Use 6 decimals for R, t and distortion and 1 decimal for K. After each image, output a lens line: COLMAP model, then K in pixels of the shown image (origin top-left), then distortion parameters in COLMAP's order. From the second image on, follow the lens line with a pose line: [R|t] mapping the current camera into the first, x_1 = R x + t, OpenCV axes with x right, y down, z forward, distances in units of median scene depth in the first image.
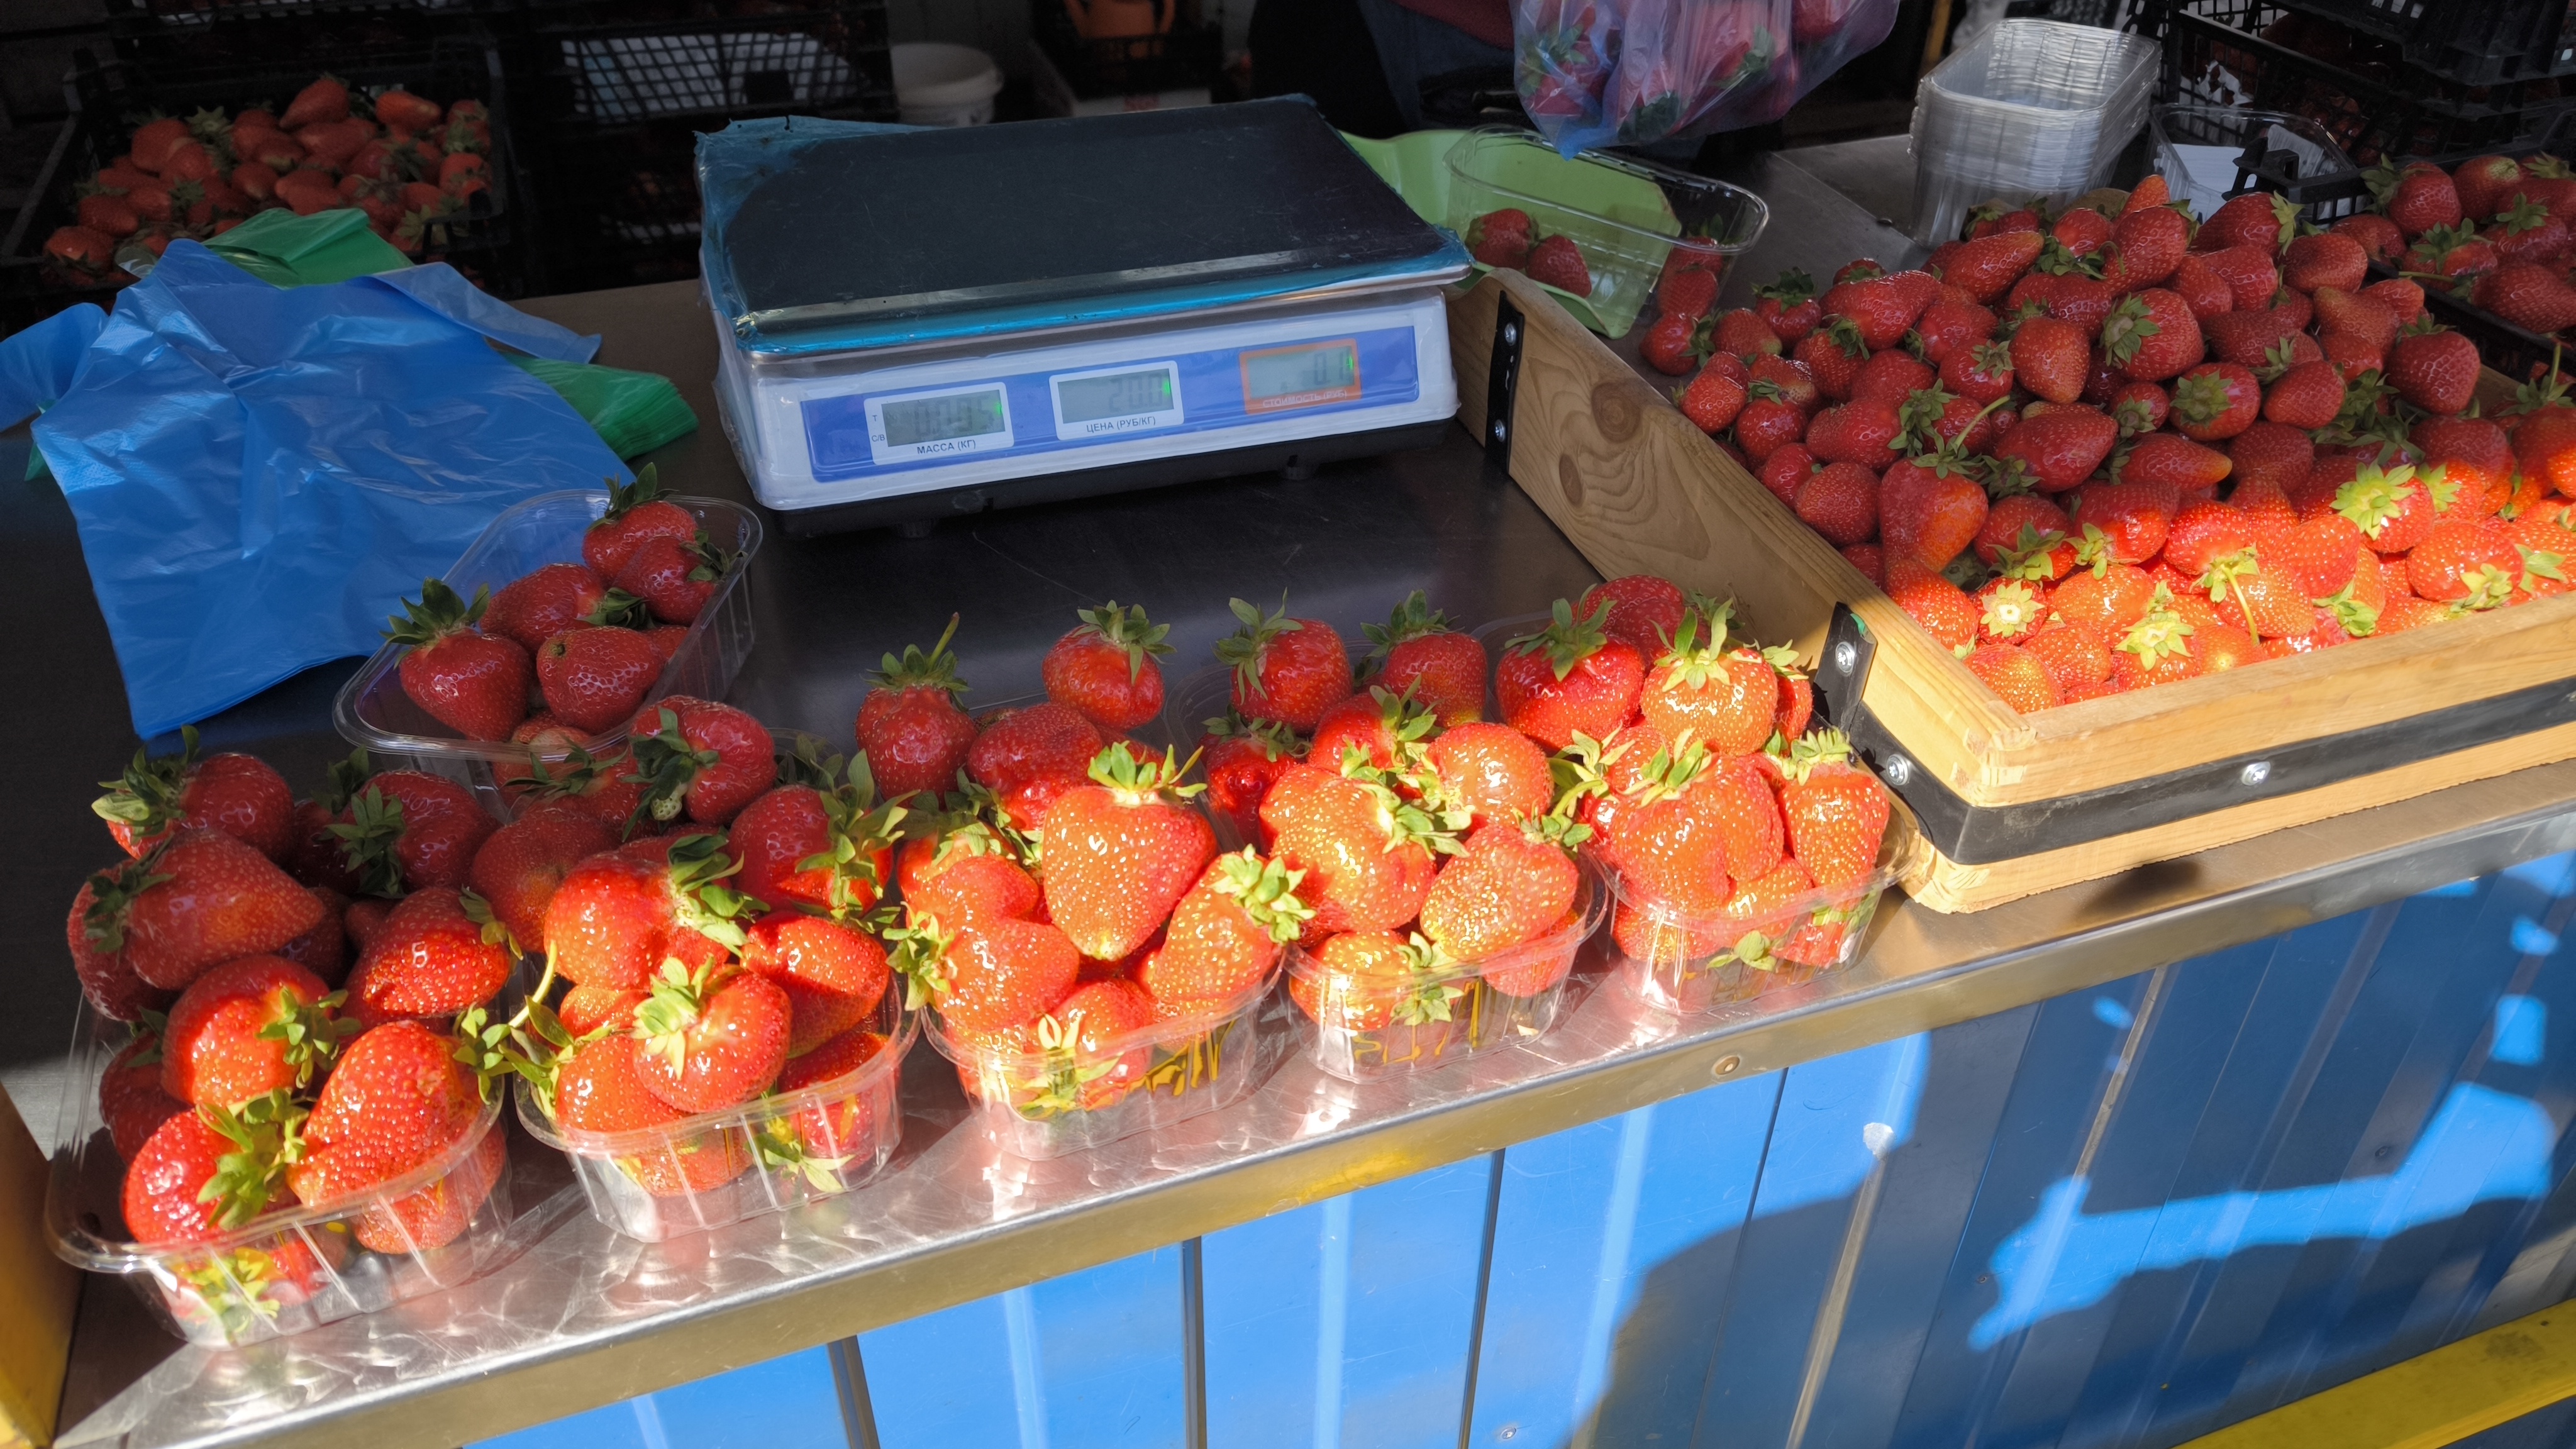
lens RADIAL K [[1783.3, 0, 1319.7], [0, 1783.3, 730.4], [0, 0, 1]] dist [0.066477, -0.068417]
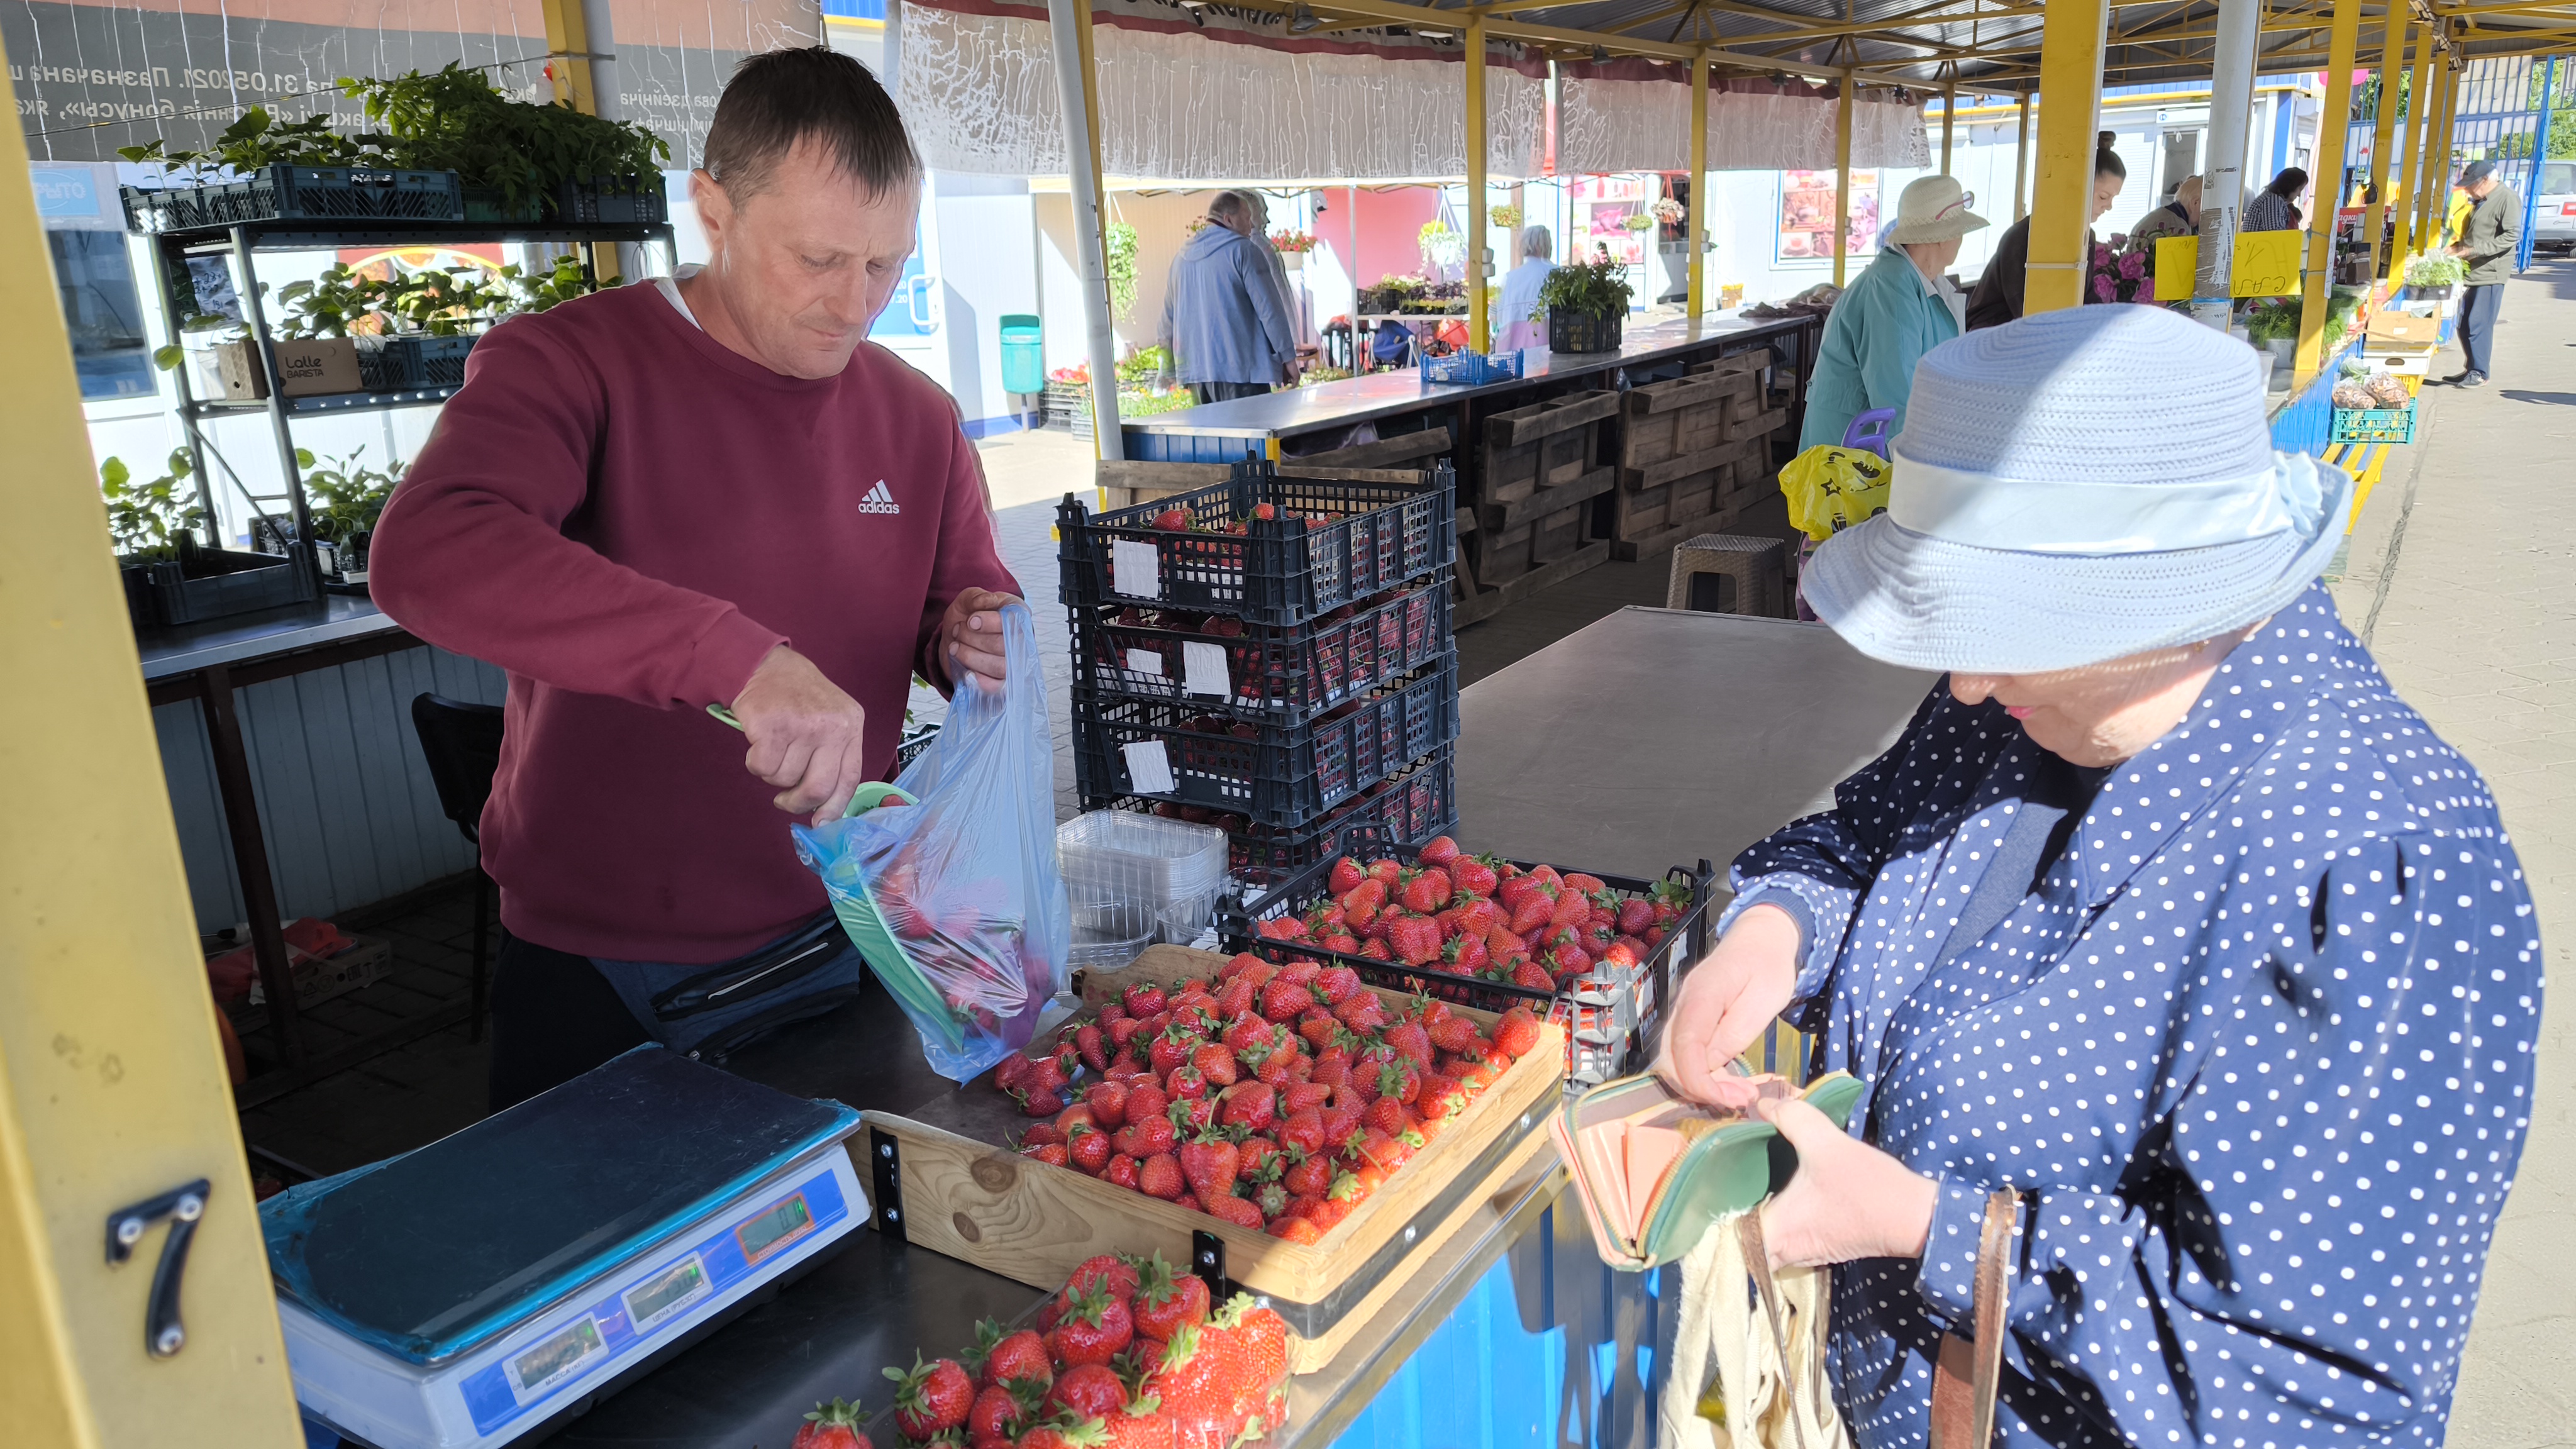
lens RADIAL K [[1783.3, 0, 1319.7], [0, 1783.3, 730.4], [0, 0, 1]] dist [0.066477, -0.068417]
pose [[0.793894, -0.211363, 0.570139, -0.402109], [0.407107, 0.881235, -0.240186, -0.022867], [-0.451660, 0.422789, 0.785654, -0.514848]]
